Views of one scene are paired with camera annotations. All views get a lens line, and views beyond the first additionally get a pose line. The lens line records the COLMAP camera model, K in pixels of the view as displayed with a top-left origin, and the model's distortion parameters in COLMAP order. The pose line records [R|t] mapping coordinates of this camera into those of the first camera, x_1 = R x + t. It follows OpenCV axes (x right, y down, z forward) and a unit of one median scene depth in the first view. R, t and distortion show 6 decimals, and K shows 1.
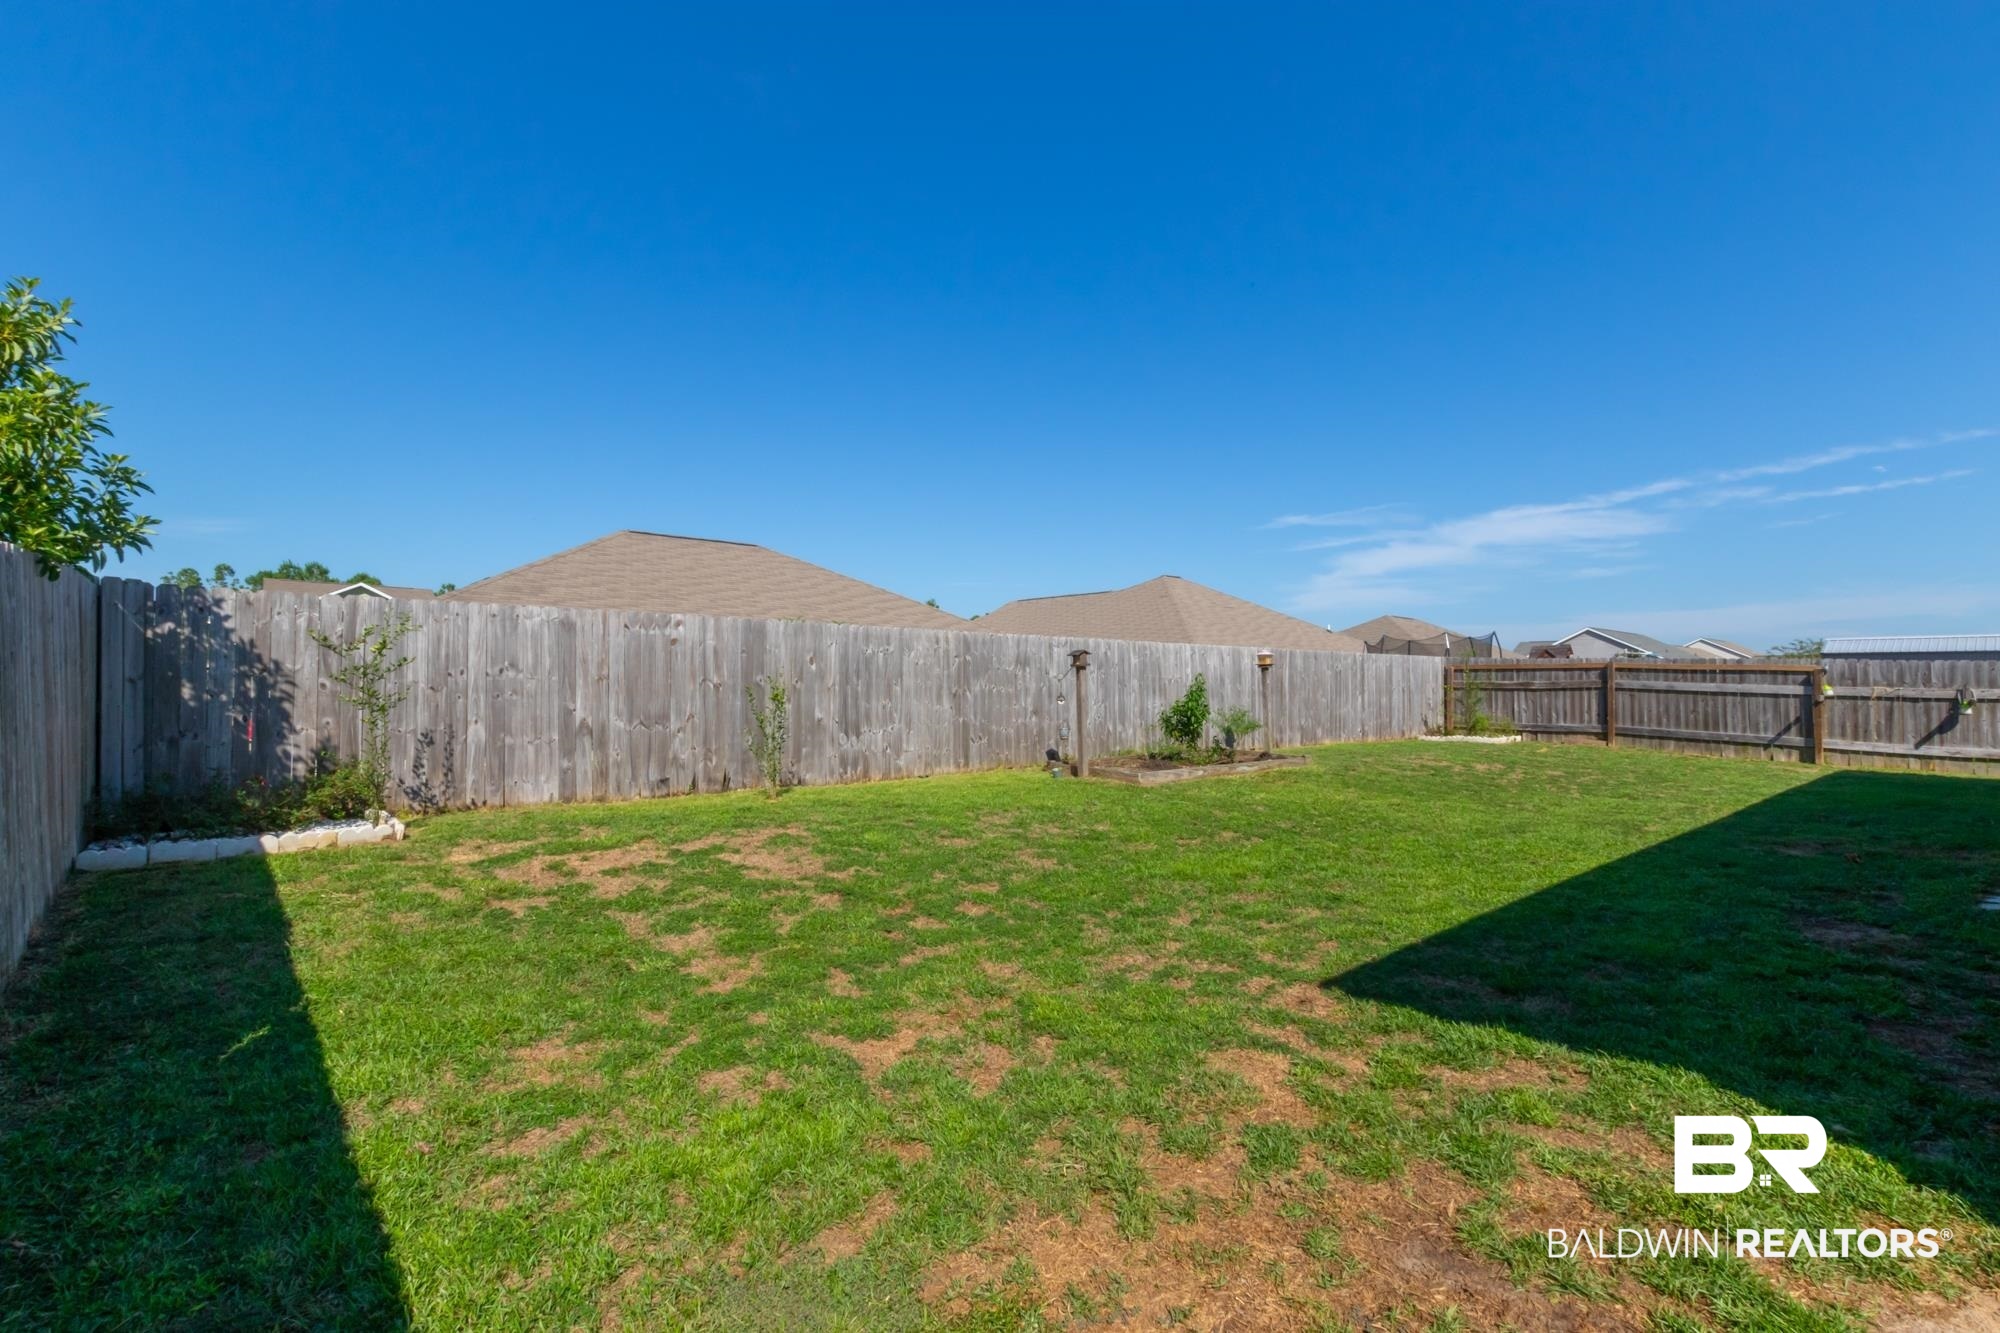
lens RADIAL K [[899.0, 0, 1005.0], [0, 899.0, 677.5], [0, 0, 1]] dist [0.004764, -0.003666]
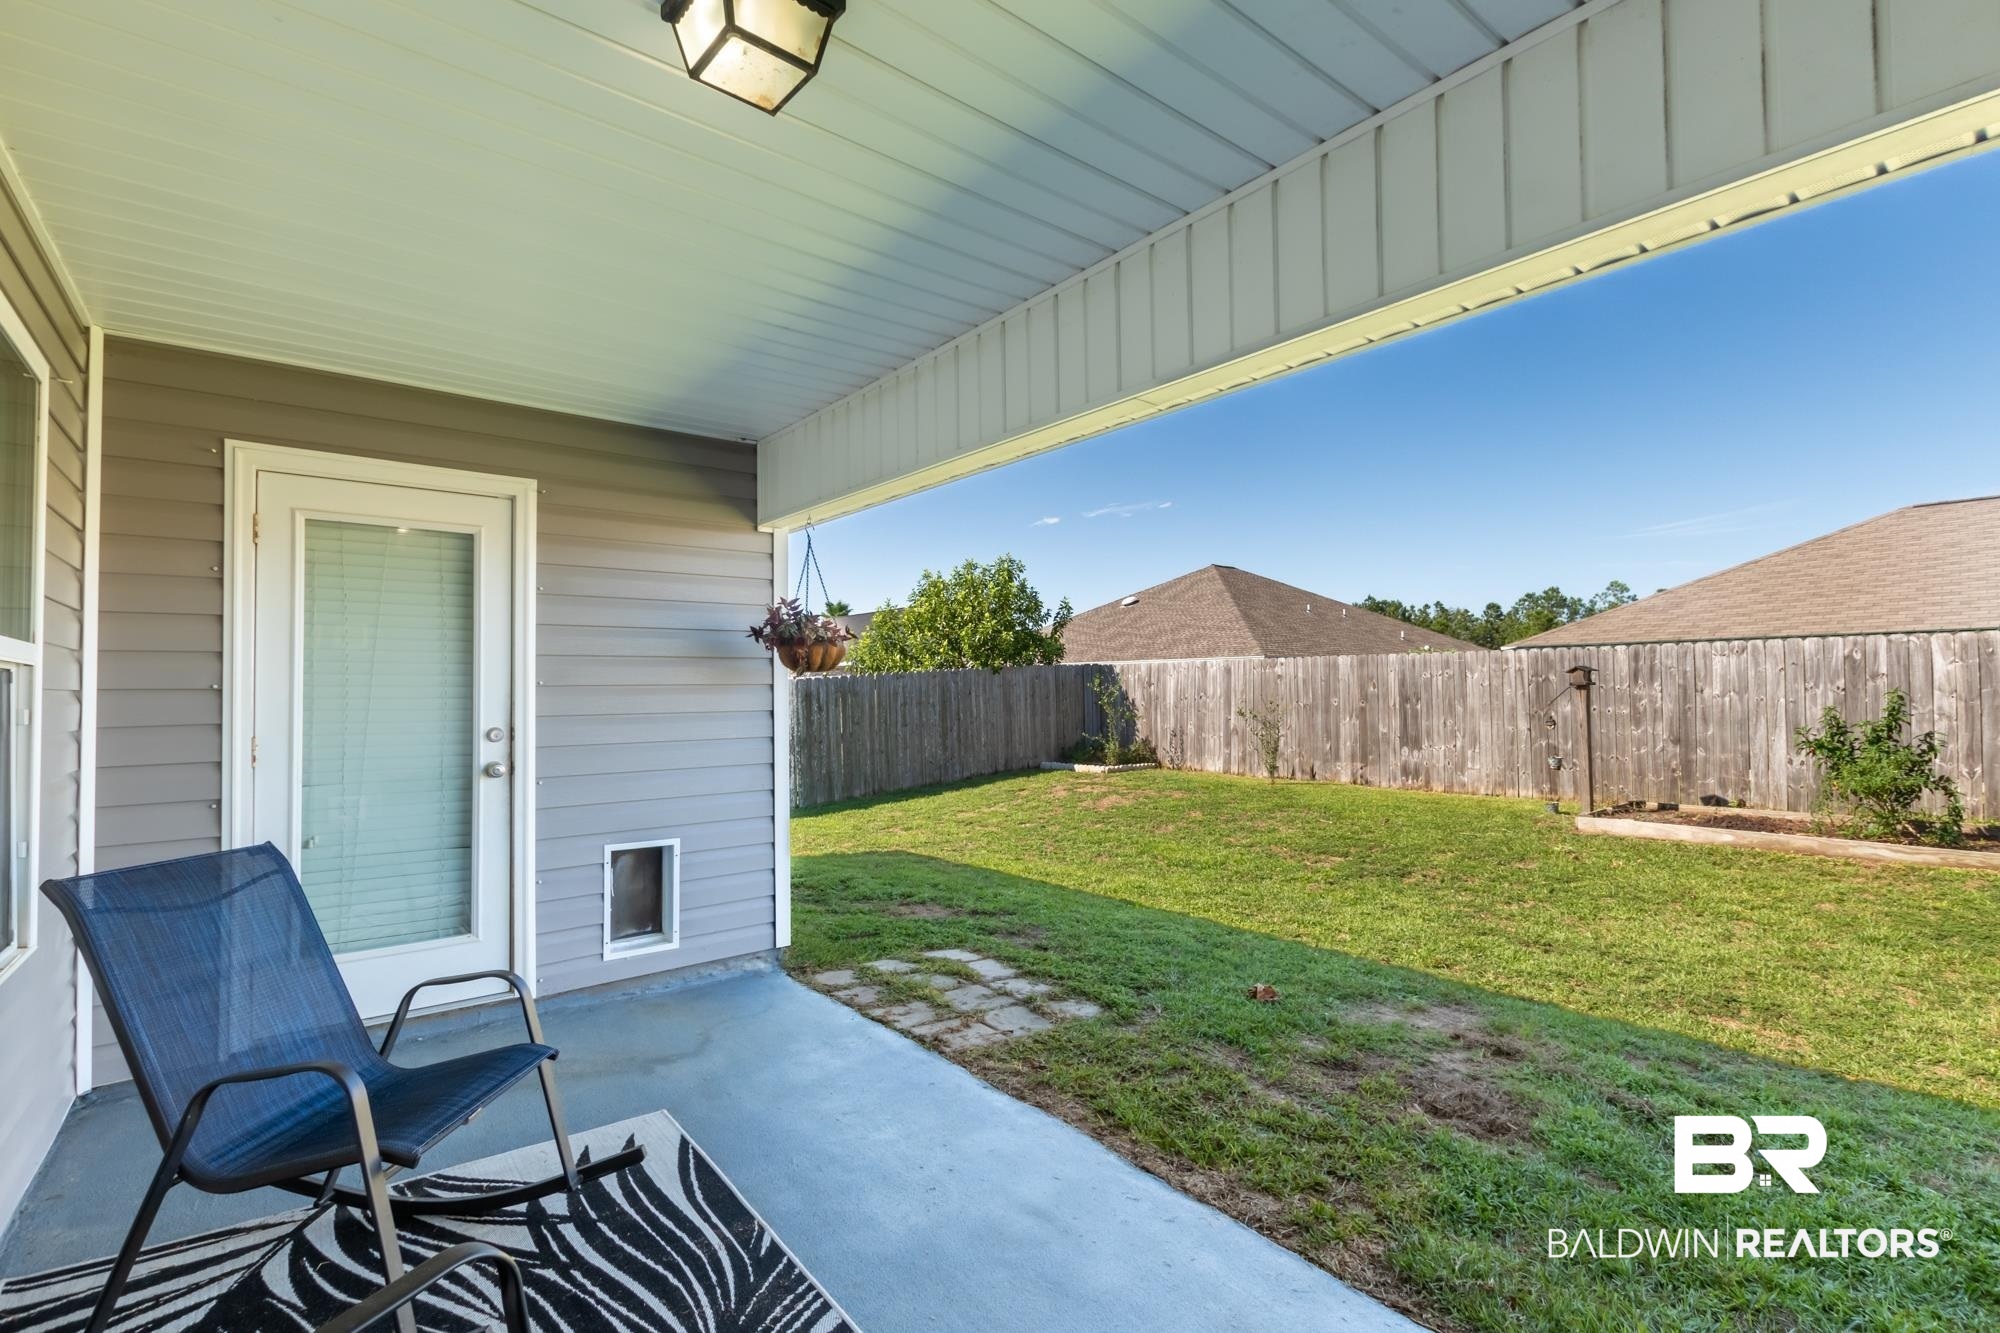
lens RADIAL K [[899.0, 0, 1009.9], [0, 899.0, 674.2], [0, 0, 1]] dist [0.004764, -0.003666]
pose [[-0.043471, -0.025454, -0.998730, 0.641230], [0.016783, 0.999516, -0.026205, -0.006281], [0.998914, -0.017901, -0.043023, 0.341323]]
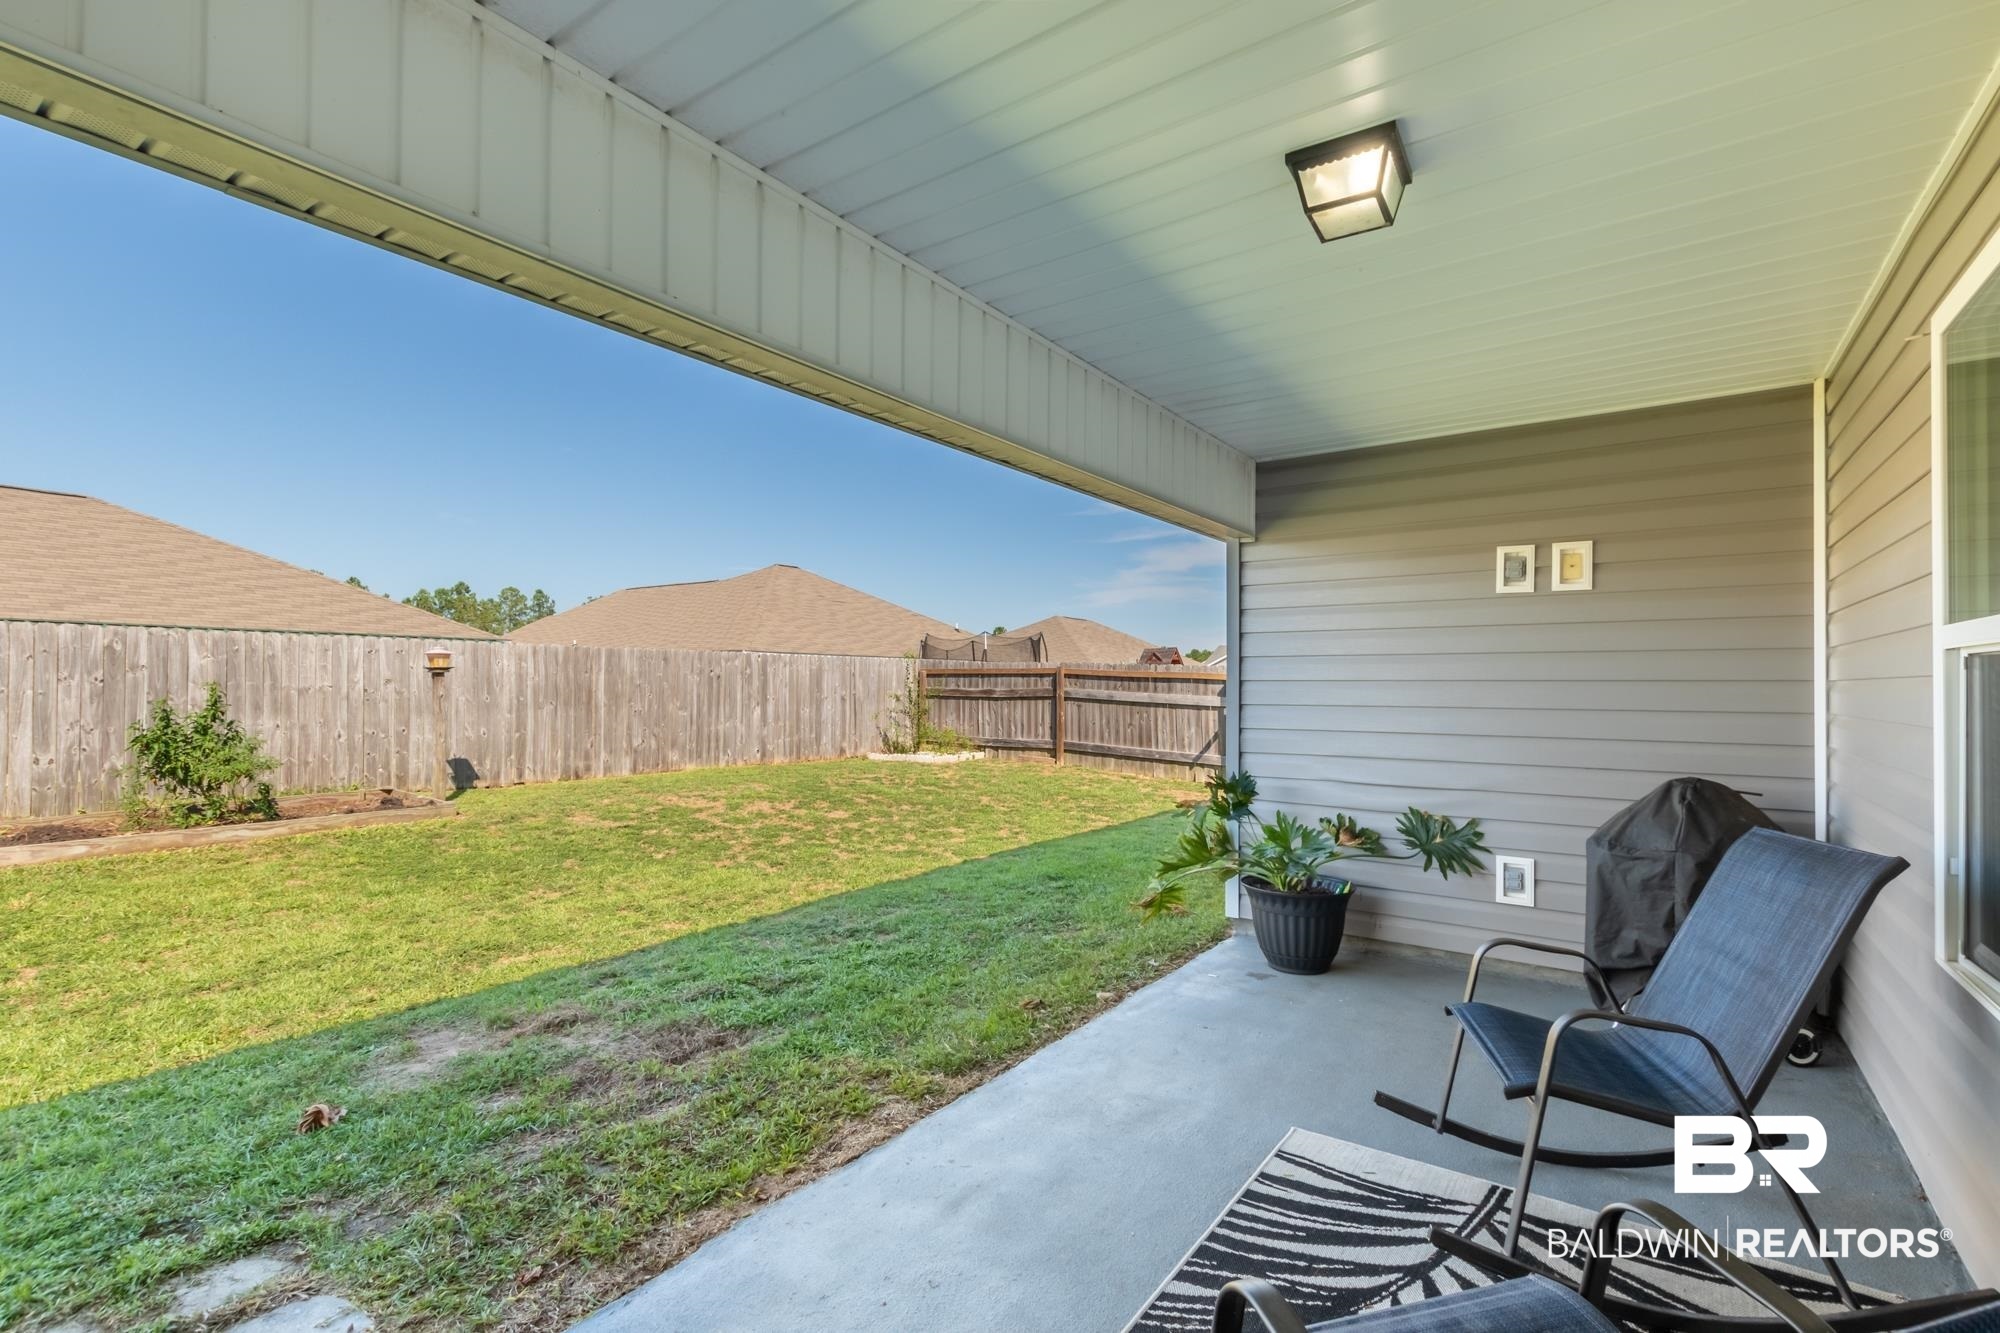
lens RADIAL K [[899.0, 0, 1009.3], [0, 899.0, 669.7], [0, 0, 1]] dist [0.004764, -0.003666]
pose [[0.972172, 0.007557, 0.234145, 0.457859], [-0.005963, 0.999954, -0.007513, -0.008569], [-0.234191, 0.005908, 0.972173, 0.185985]]
